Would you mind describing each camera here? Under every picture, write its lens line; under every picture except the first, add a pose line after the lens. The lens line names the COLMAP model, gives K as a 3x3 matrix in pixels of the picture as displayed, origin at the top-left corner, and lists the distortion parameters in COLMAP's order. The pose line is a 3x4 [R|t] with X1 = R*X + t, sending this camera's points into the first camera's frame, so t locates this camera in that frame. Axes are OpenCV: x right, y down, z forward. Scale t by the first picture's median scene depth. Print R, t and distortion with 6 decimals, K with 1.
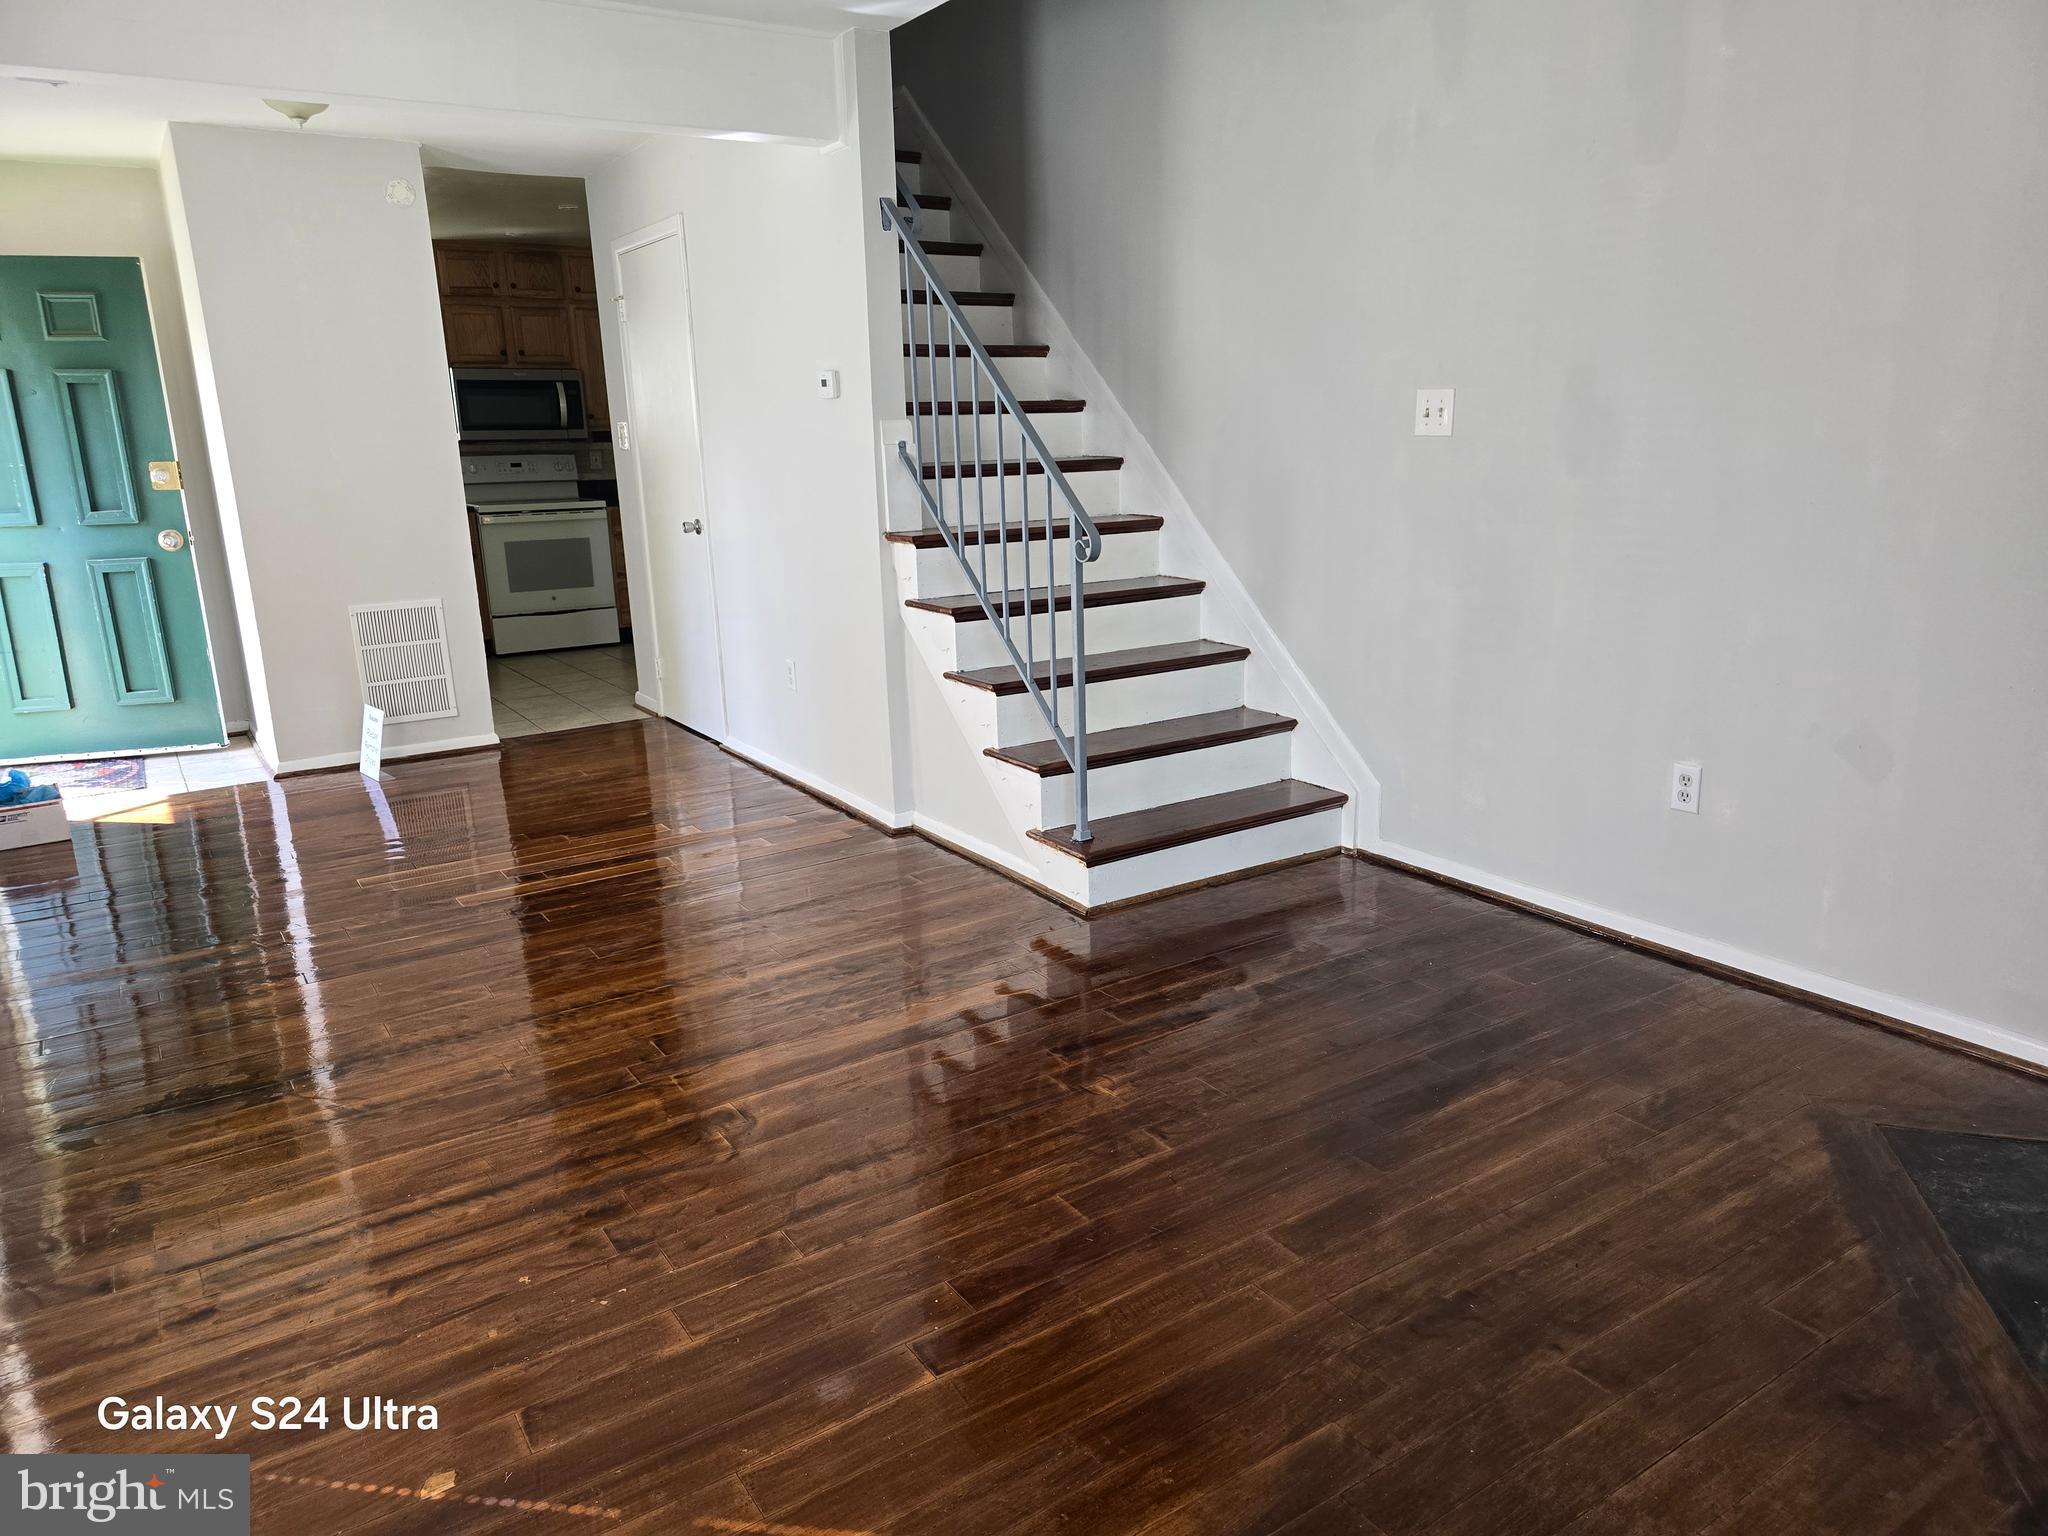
lens RADIAL K [[1386.2, 0, 1075.8], [0, 1386.2, 798.8], [0, 0, 1]] dist [0.044324, -0.038270]
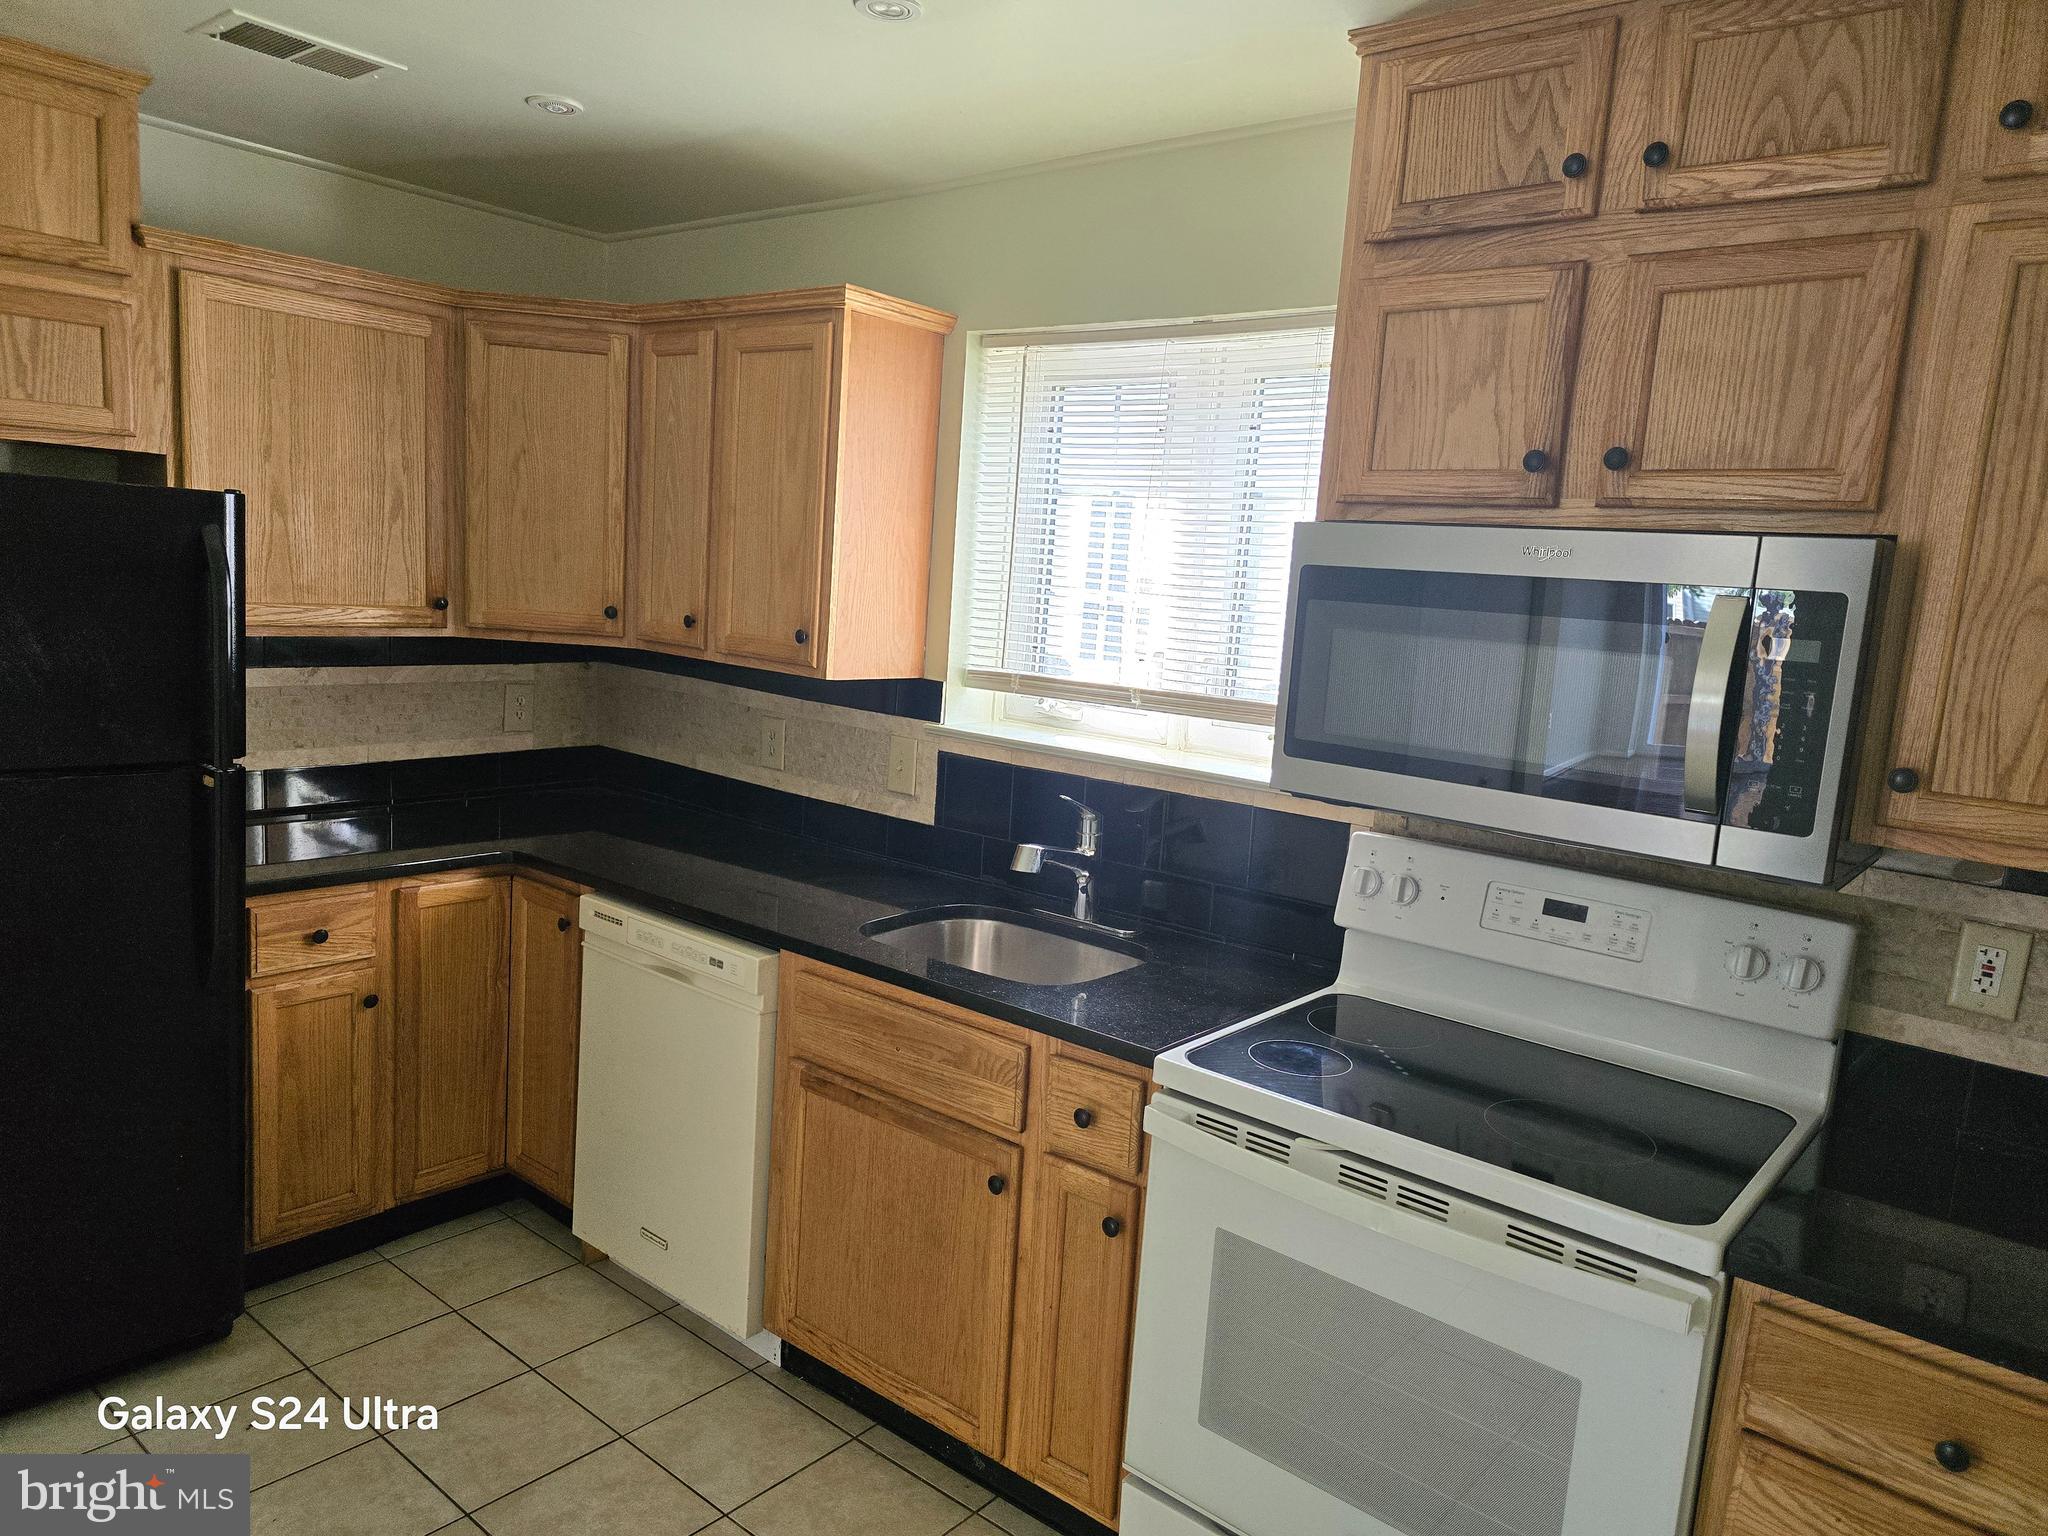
lens RADIAL K [[1386.2, 0, 1013.5], [0, 1386.2, 764.3], [0, 0, 1]] dist [0.044324, -0.038270]
pose [[0.260862, 0.171058, -0.950100, -0.418046], [-0.315067, 0.945371, 0.083701, -0.533346], [0.912515, 0.277511, 0.300506, 1.752256]]
